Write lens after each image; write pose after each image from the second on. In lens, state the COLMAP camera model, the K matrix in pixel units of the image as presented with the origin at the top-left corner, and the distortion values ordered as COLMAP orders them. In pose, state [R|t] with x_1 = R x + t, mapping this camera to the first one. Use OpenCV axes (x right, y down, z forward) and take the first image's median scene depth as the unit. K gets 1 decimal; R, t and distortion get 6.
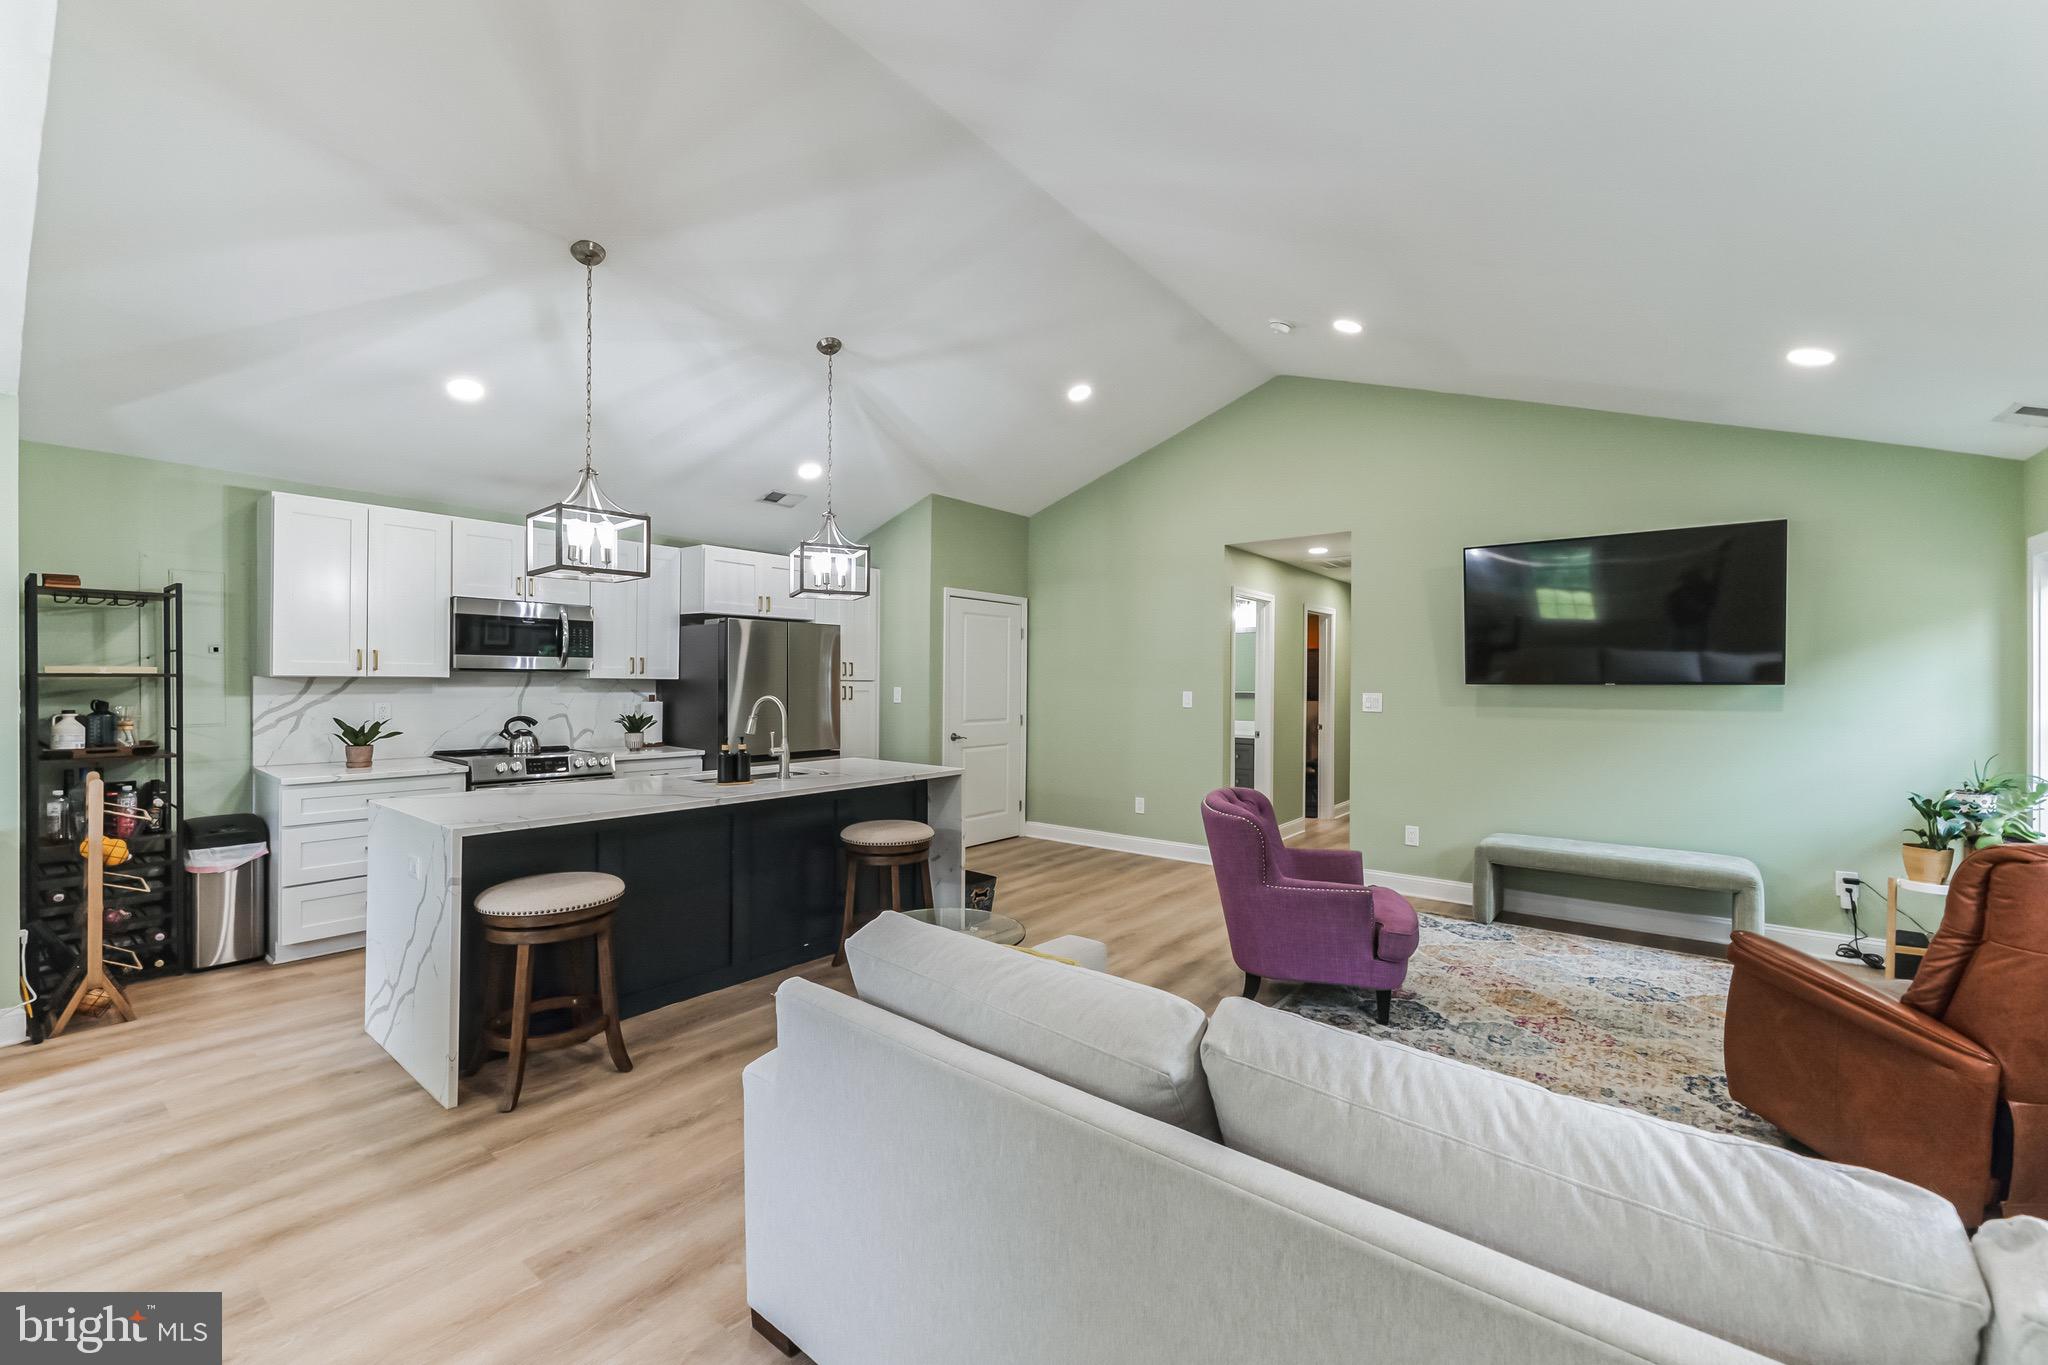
lens RADIAL K [[832.0, 0, 1018.0], [0, 832.0, 682.9], [0, 0, 1]] dist [-0.000666, -0.000302]
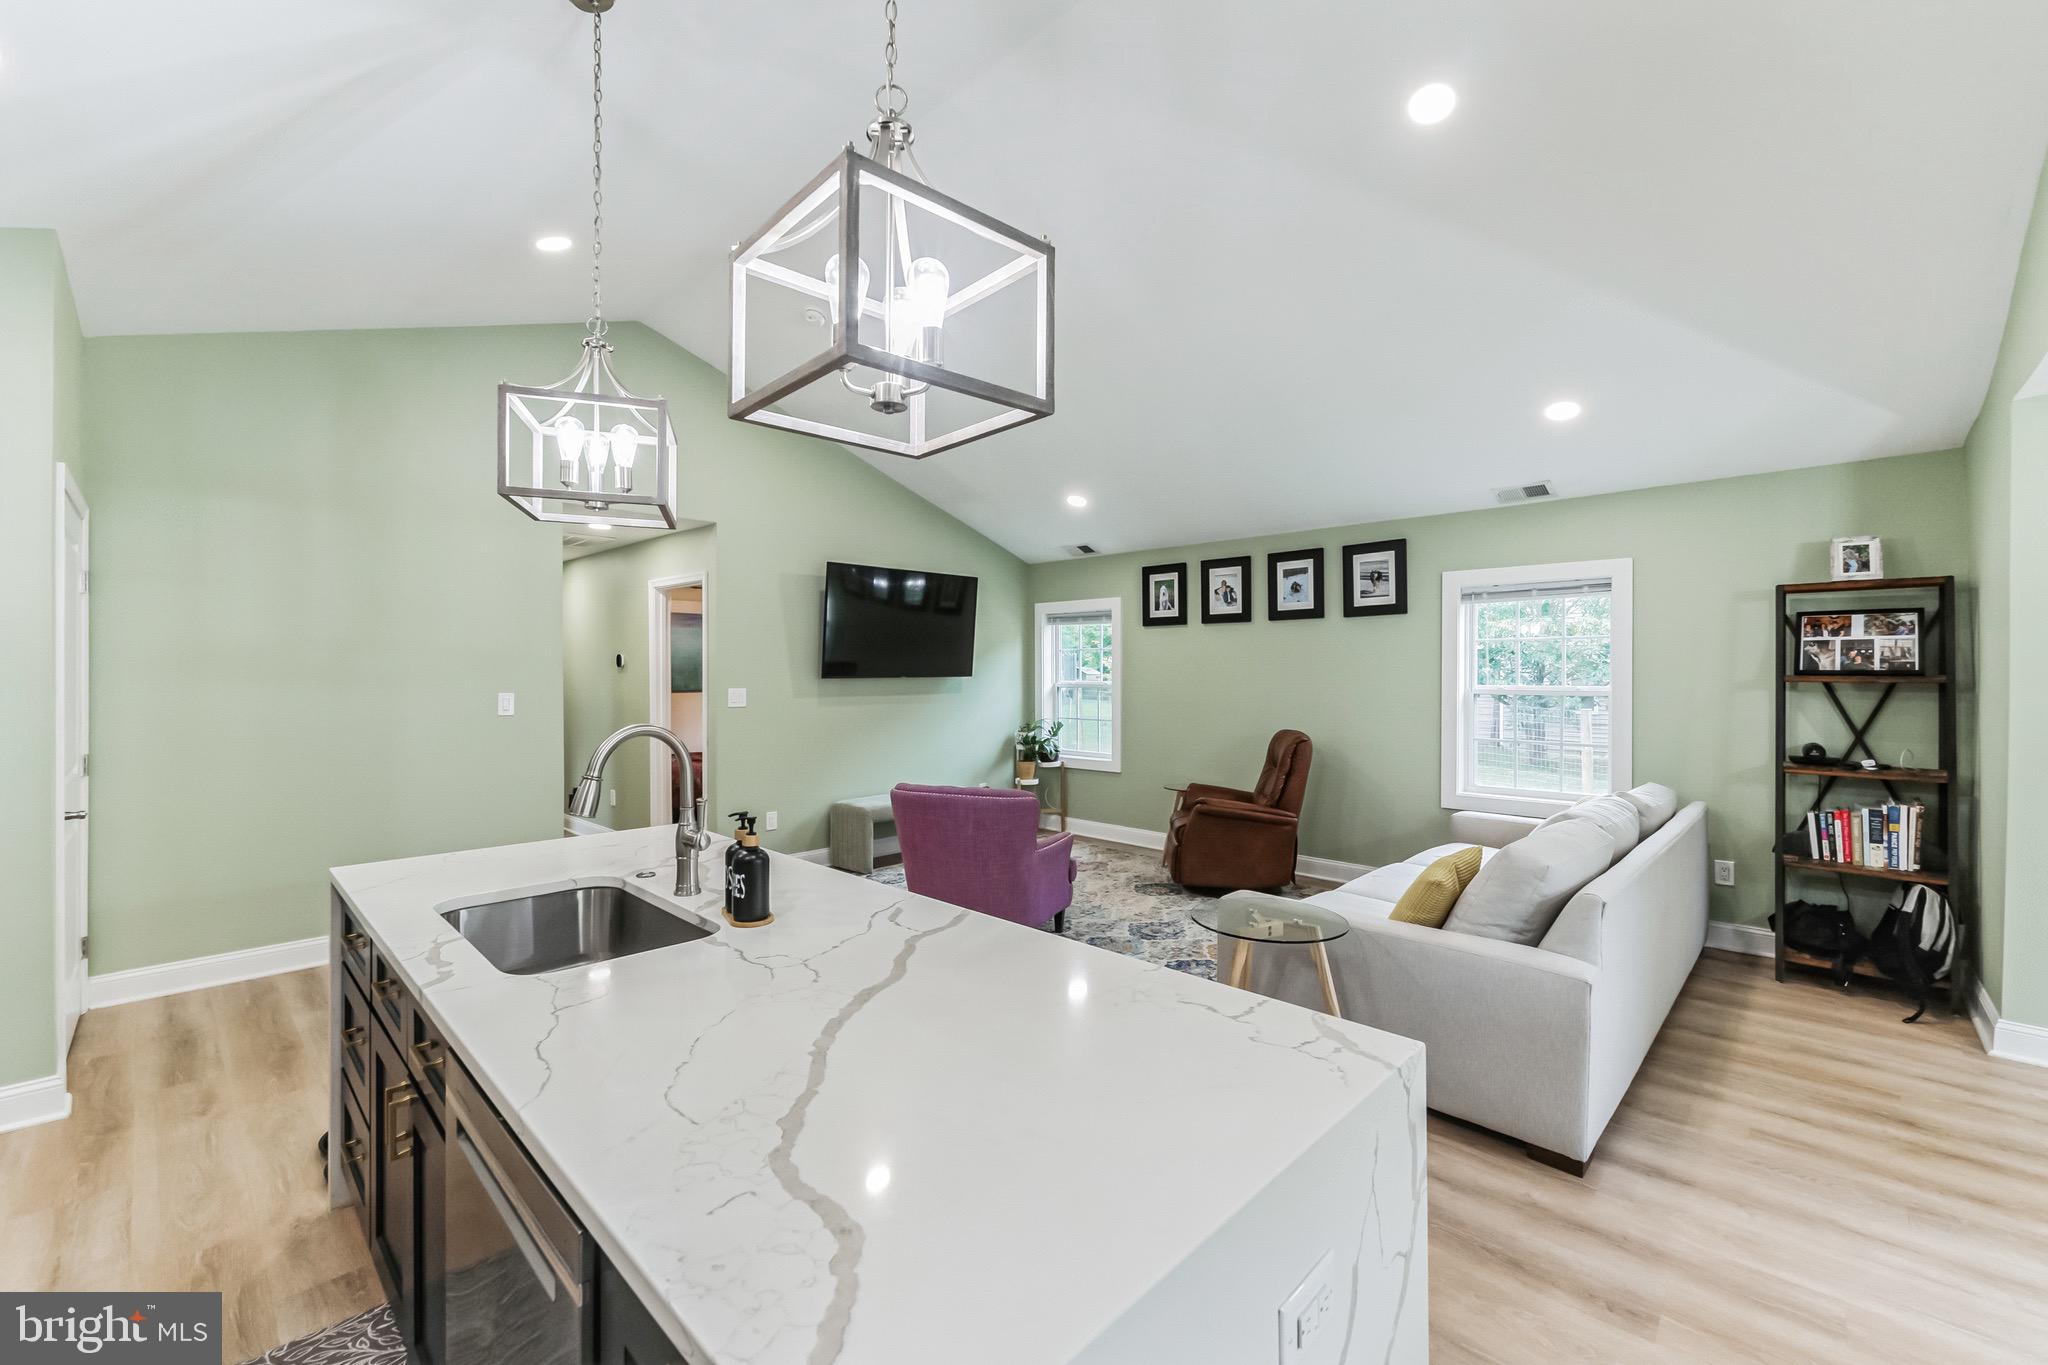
lens RADIAL K [[832.0, 0, 1022.4], [0, 832.0, 677.6], [0, 0, 1]] dist [-0.000666, -0.000302]
pose [[0.094599, -0.011689, 0.995447, -0.781175], [0.005159, 0.999923, 0.011251, -0.014952], [-0.995502, 0.004071, 0.094652, 0.806397]]
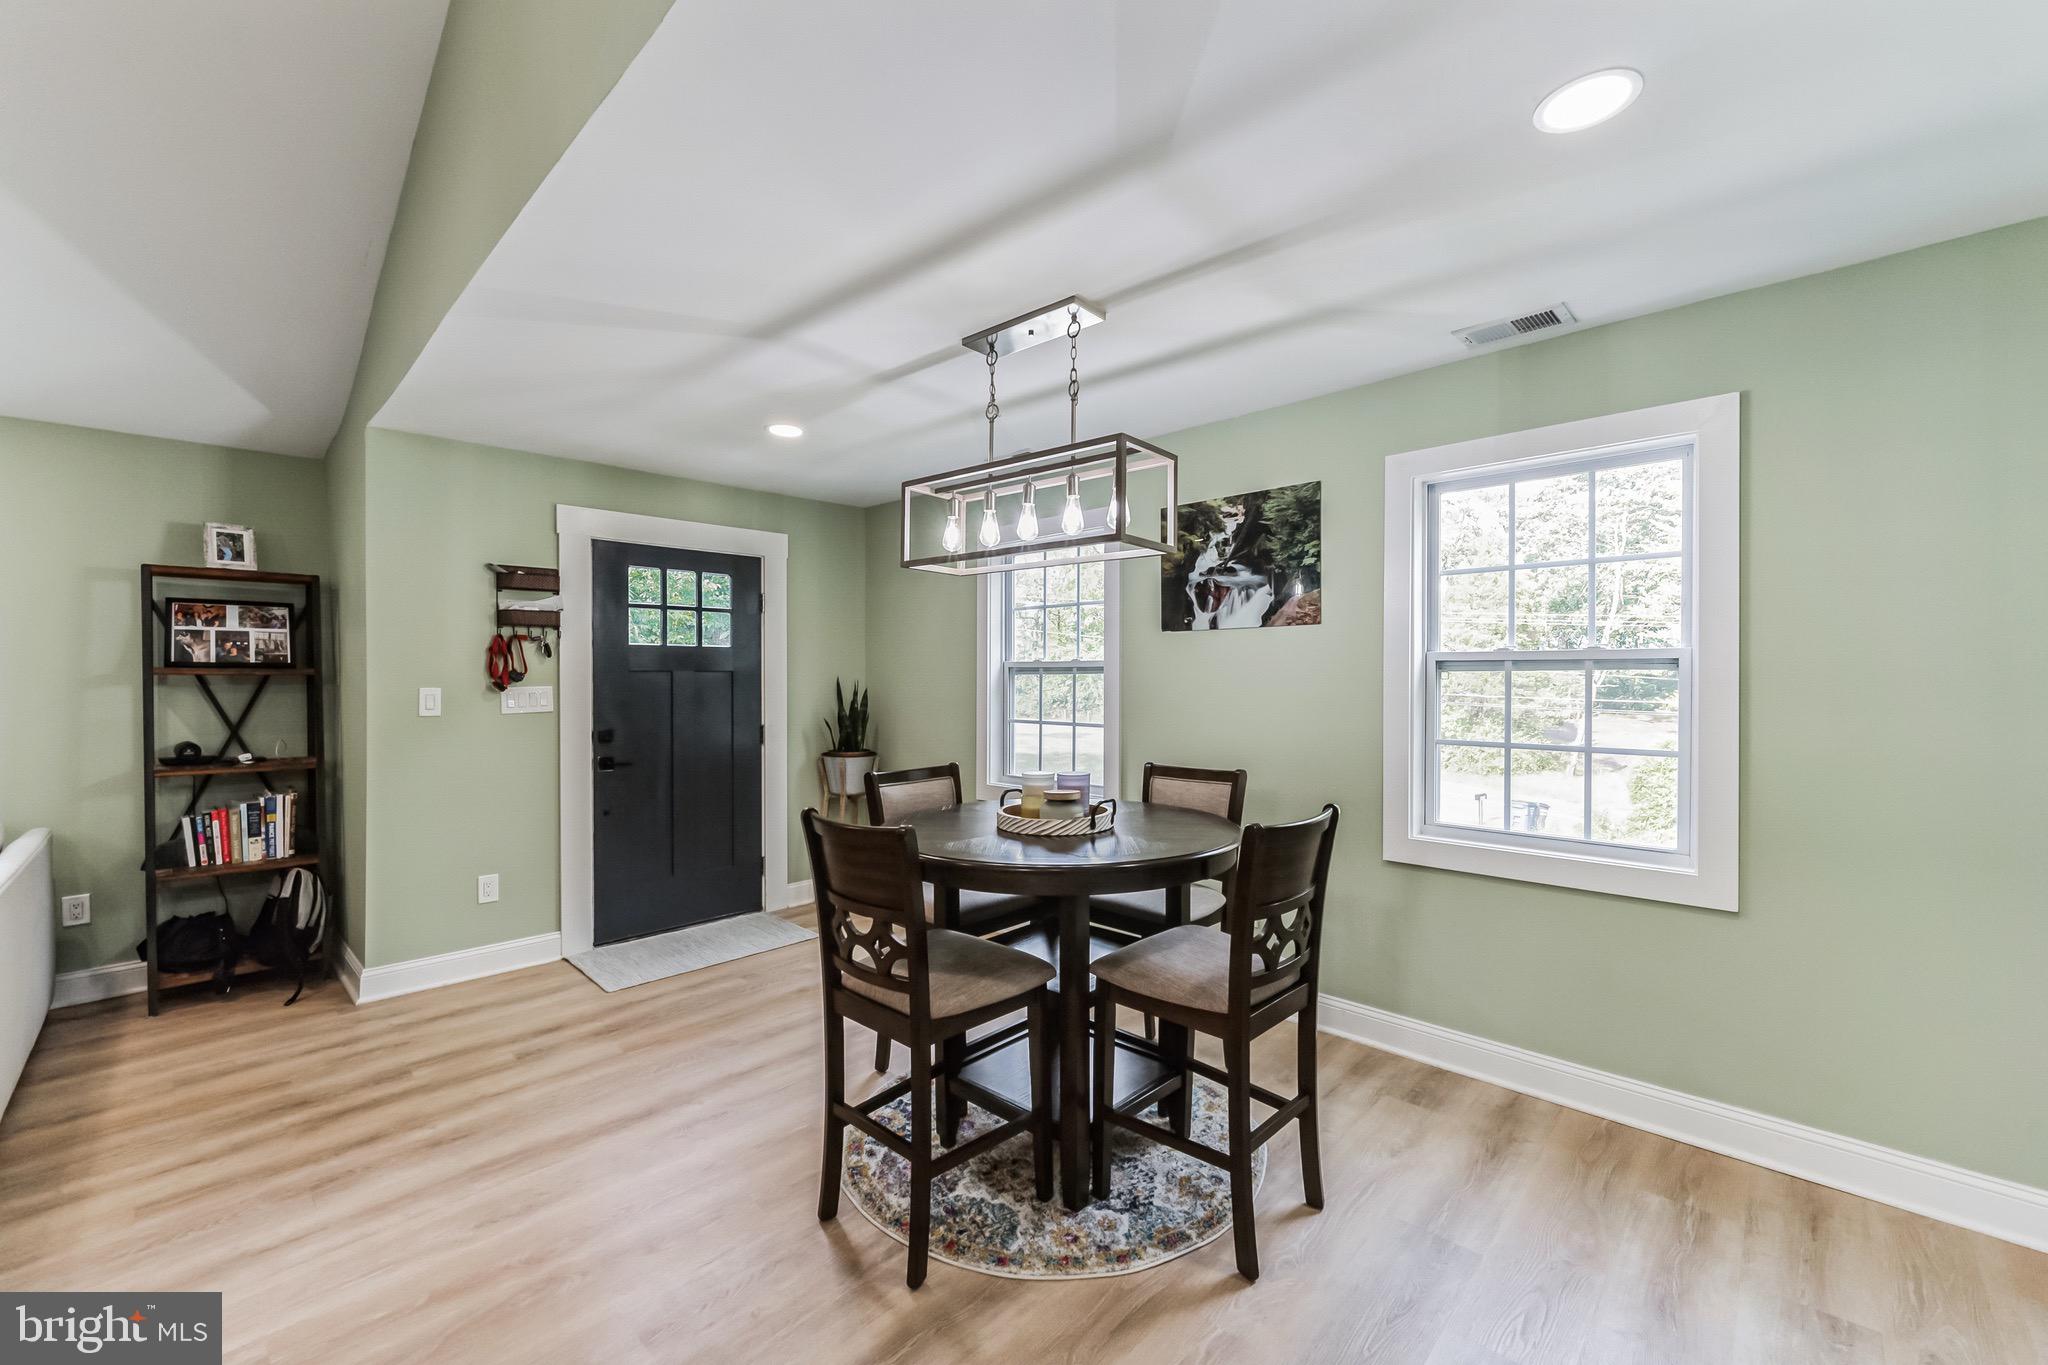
lens RADIAL K [[832.0, 0, 1029.3], [0, 832.0, 680.2], [0, 0, 1]] dist [-0.000666, -0.000302]
pose [[-0.995251, -0.003657, 0.097275, -0.709711], [-0.002858, 0.999961, 0.008355, 0.002444], [-0.097302, 0.008037, -0.995222, 0.775344]]
